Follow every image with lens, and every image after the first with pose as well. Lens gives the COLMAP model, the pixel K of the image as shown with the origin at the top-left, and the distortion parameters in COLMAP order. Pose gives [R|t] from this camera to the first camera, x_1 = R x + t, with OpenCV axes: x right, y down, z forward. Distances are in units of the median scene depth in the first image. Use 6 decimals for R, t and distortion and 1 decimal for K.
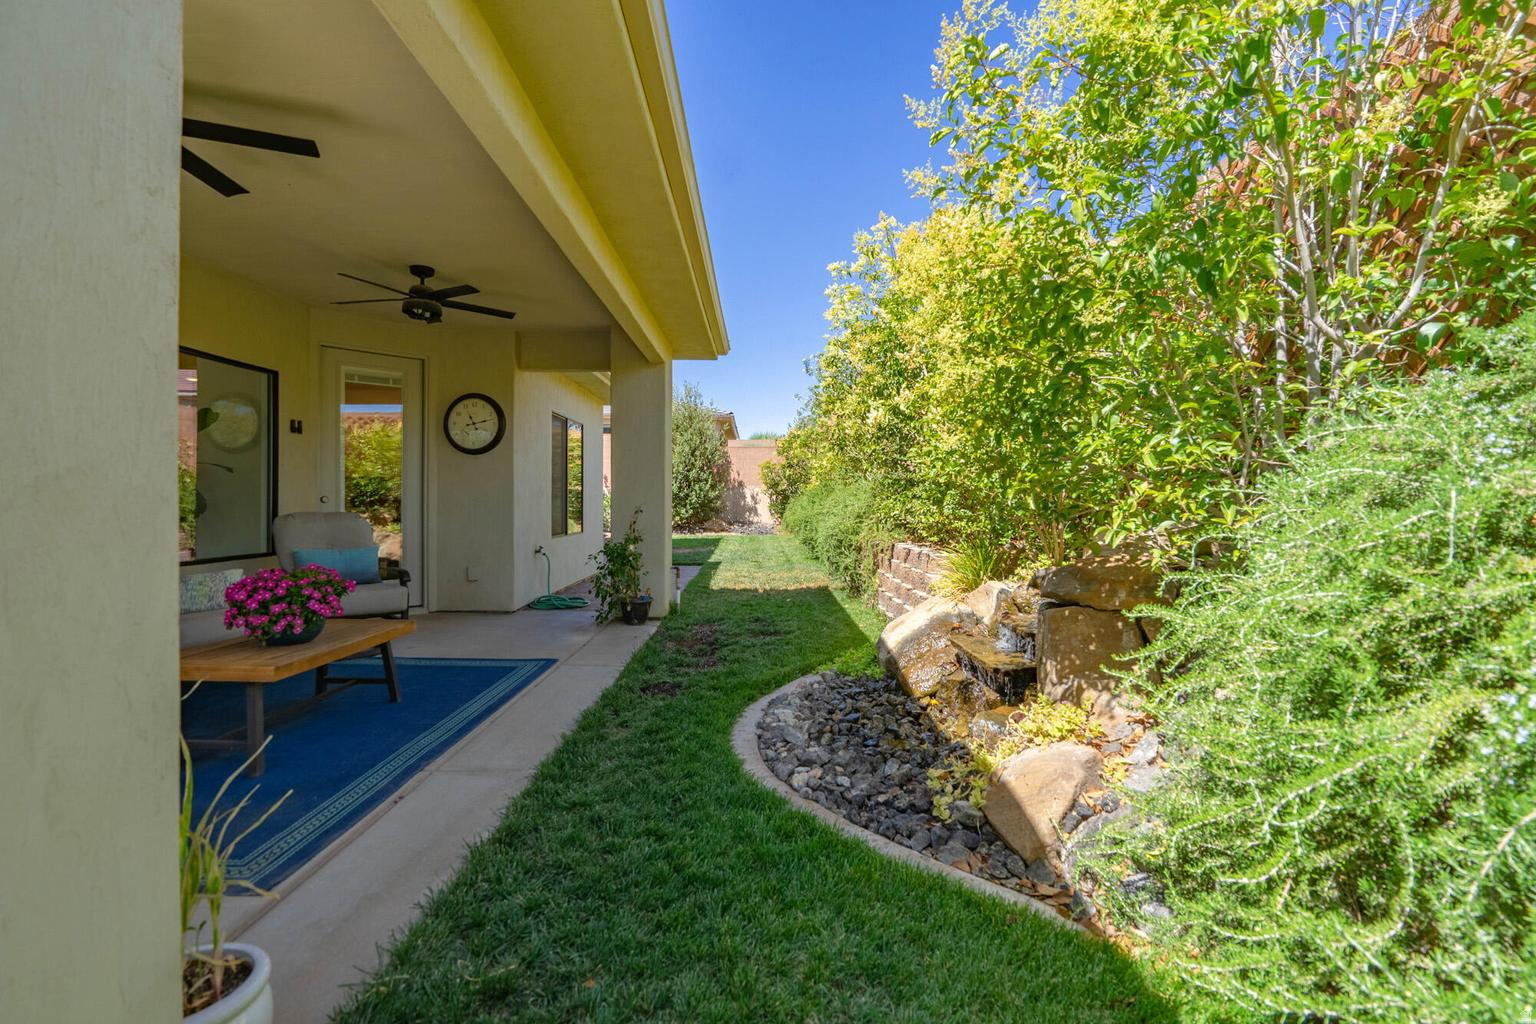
lens RADIAL K [[710.7, 0, 759.4], [0, 710.7, 495.2], [0, 0, 1]] dist [-0.001316, -0.000026]
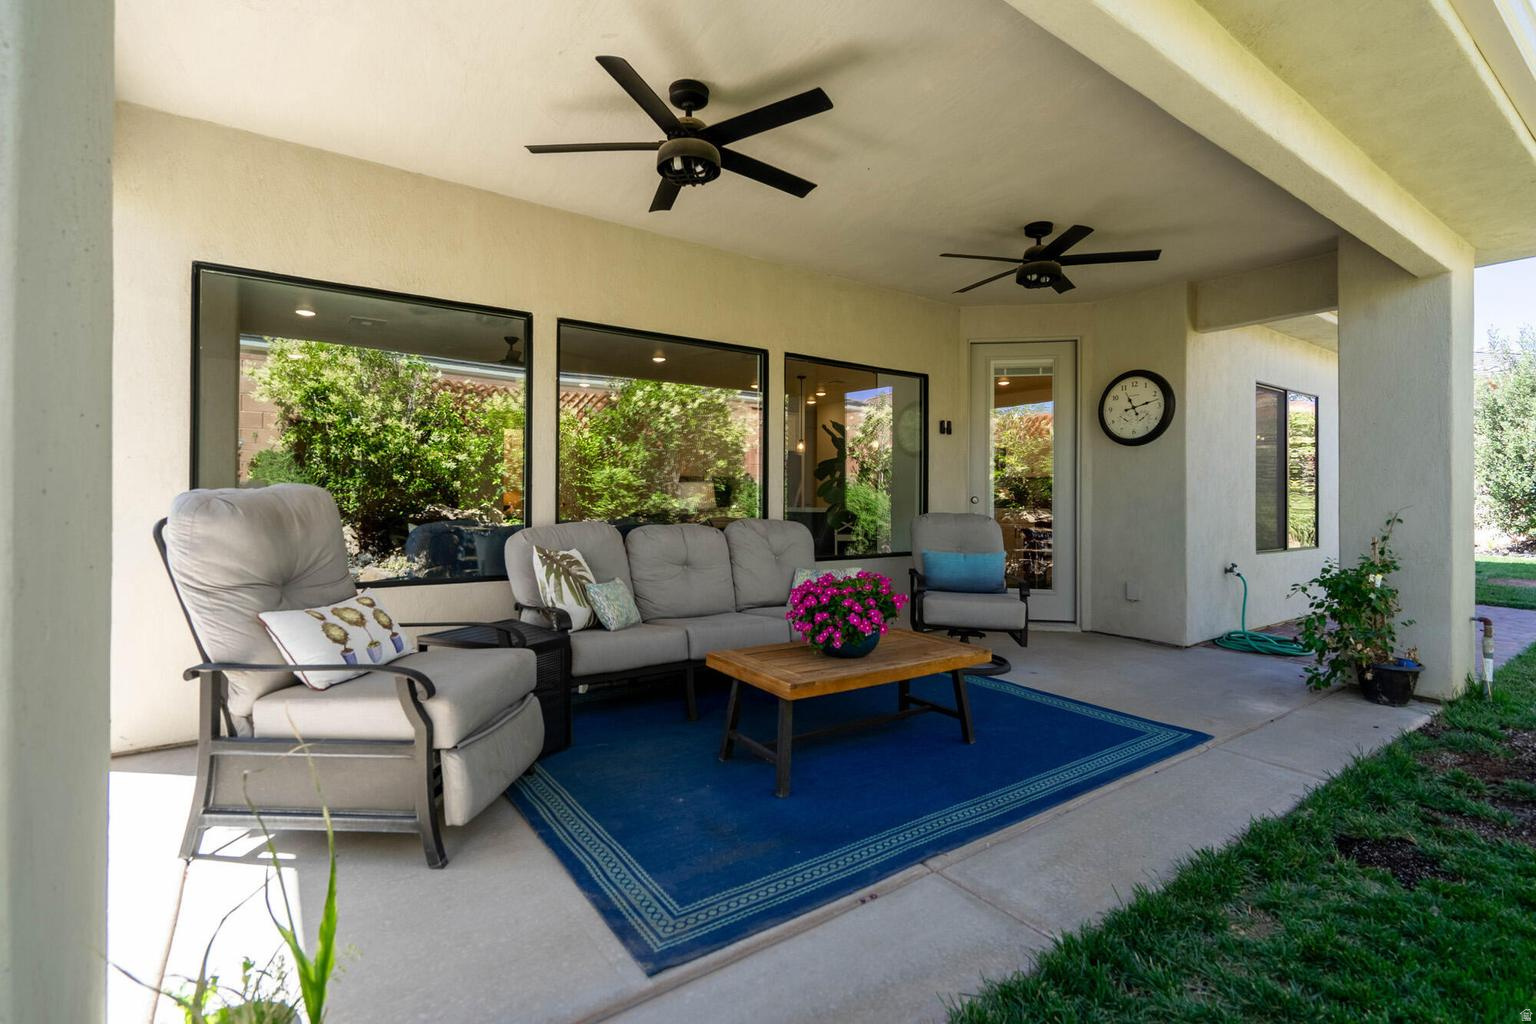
lens RADIAL K [[710.7, 0, 759.4], [0, 710.7, 495.2], [0, 0, 1]] dist [-0.001316, -0.000026]
pose [[0.575418, -0.001440, -0.817858, 0.020461], [0.001331, 0.999999, -0.000824, -0.000113], [0.817858, -0.000615, 0.575420, 0.220830]]
